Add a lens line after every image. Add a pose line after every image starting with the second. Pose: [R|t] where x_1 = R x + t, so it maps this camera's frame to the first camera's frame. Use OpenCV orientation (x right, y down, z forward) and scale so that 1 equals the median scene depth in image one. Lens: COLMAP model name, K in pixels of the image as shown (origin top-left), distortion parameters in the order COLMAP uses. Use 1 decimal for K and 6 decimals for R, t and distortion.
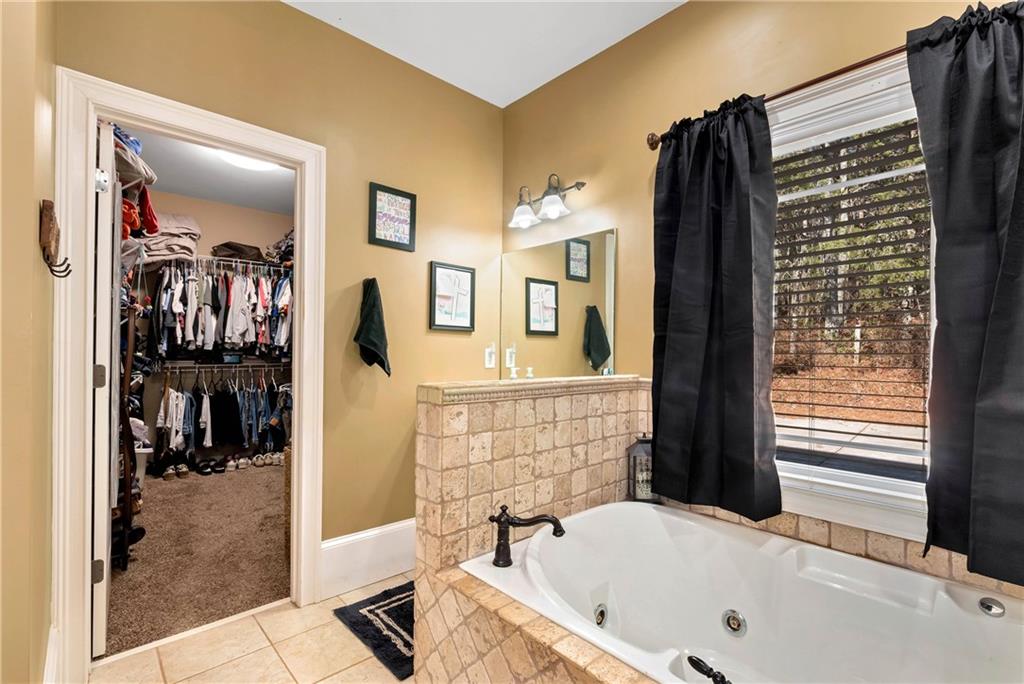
lens RADIAL K [[466.0, 0, 512.2], [0, 466.0, 350.3], [0, 0, 1]] dist [-0.003007, -0.000547]
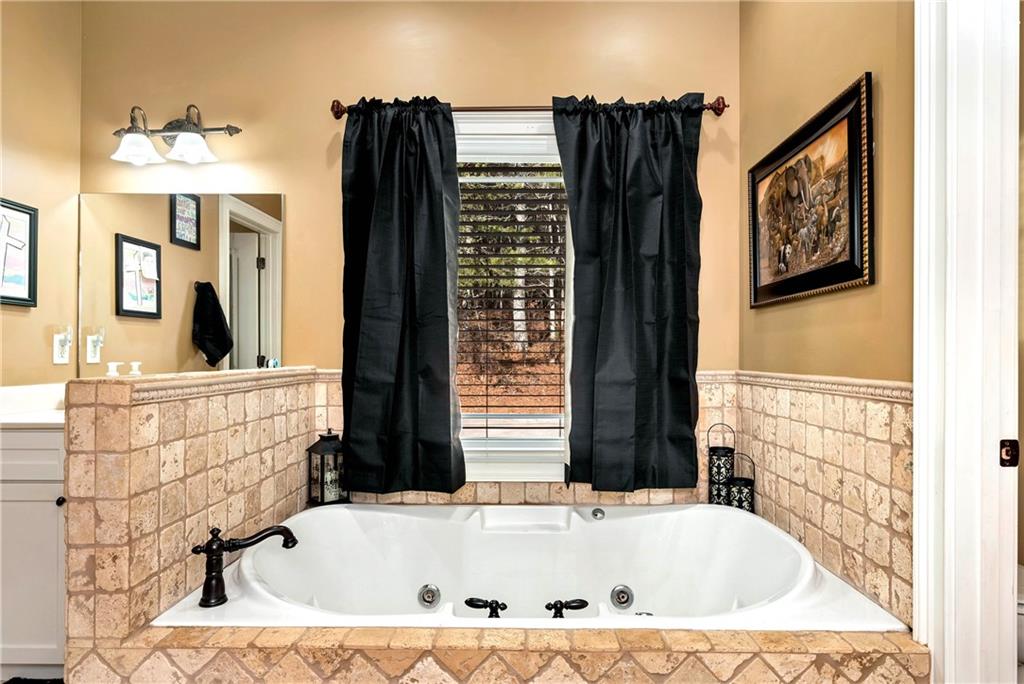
lens RADIAL K [[573.8, 0, 514.4], [0, 573.8, 346.0], [0, 0, 1]] dist [0.002269, -0.002693]
pose [[0.685078, 0.004965, 0.728453, -0.326192], [-0.002688, 0.999987, -0.004288, 0.023413], [-0.728465, 0.000980, 0.685082, -0.029653]]
